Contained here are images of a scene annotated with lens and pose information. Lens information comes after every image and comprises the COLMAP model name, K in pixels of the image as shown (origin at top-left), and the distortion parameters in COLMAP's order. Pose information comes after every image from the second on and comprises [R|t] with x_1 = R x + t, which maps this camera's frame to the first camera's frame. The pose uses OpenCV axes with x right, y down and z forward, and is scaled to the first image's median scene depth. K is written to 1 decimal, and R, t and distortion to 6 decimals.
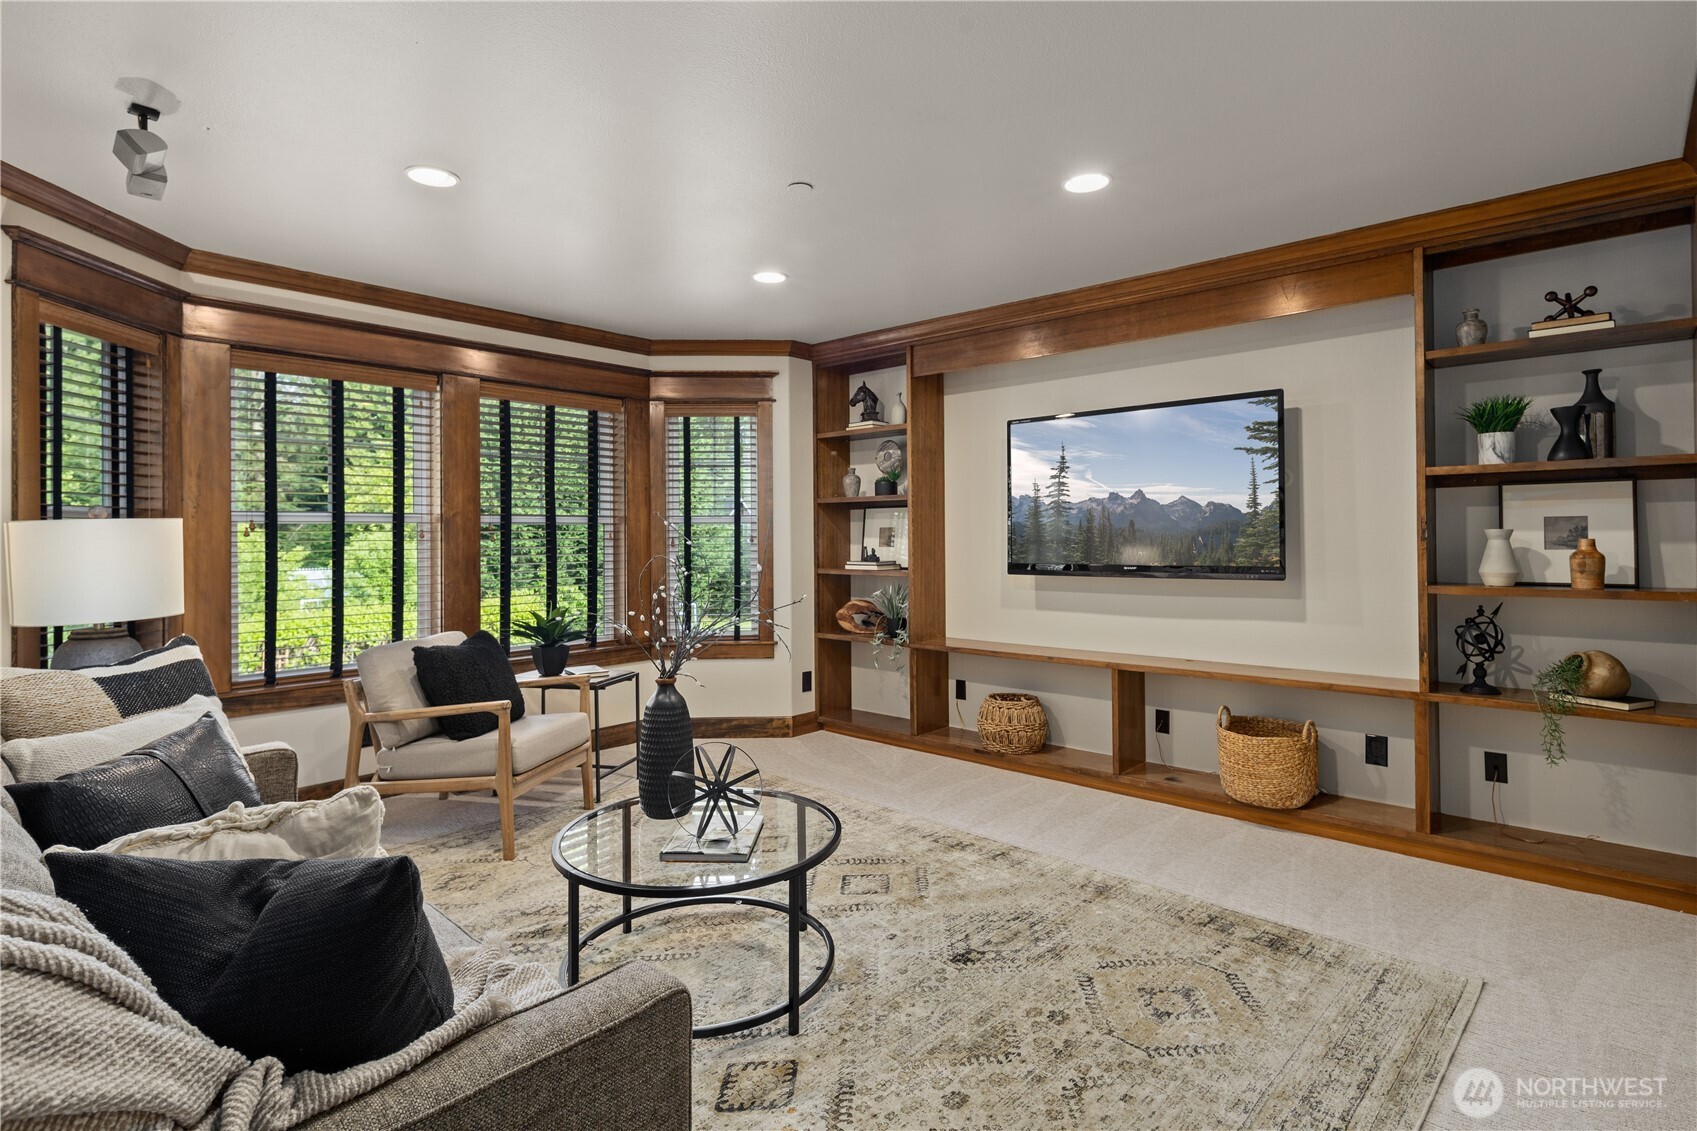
lens RADIAL K [[839.1, 0, 847.7], [0, 839.1, 535.5], [0, 0, 1]] dist [0.001977, -0.000507]
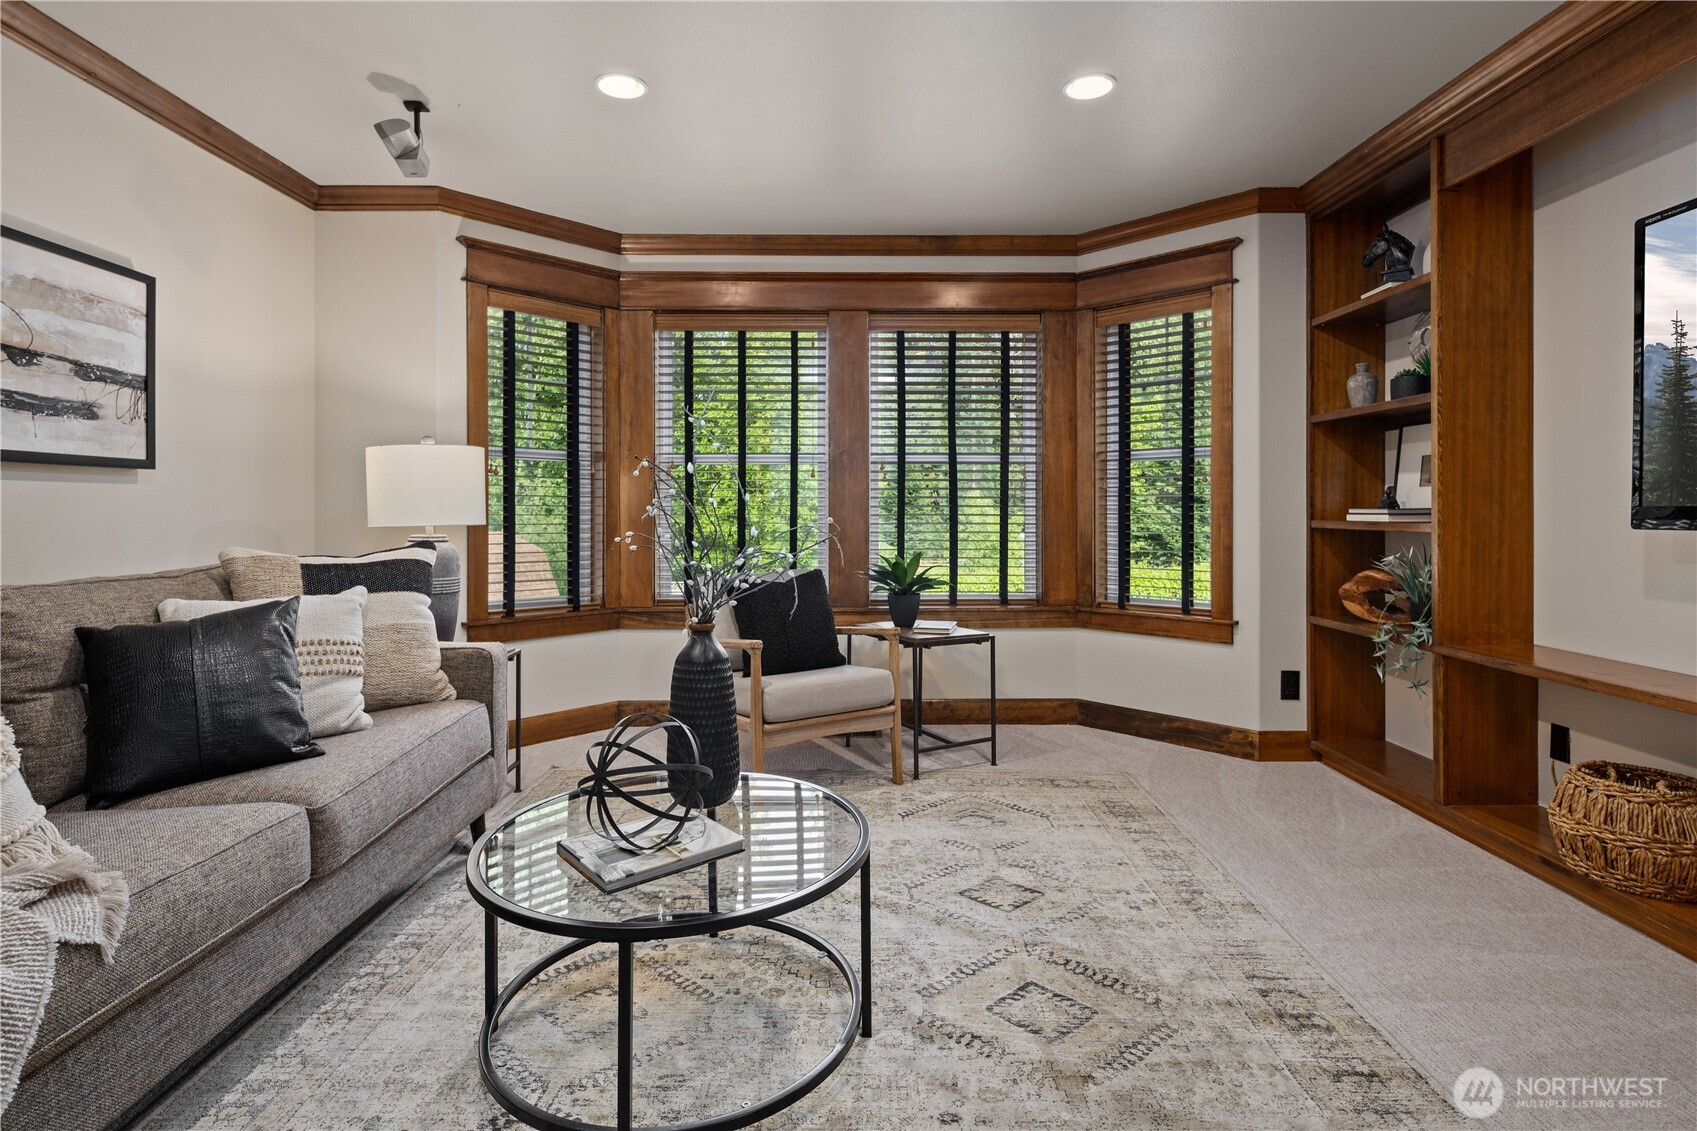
lens RADIAL K [[843.6, 0, 846.6], [0, 843.6, 511.0], [0, 0, 1]] dist [0.016475, -0.000957]
pose [[0.684181, 0.007049, -0.729278, 0.217729], [-0.002778, 0.999971, 0.007060, 0.029874], [0.729307, -0.002805, 0.684181, 0.278907]]
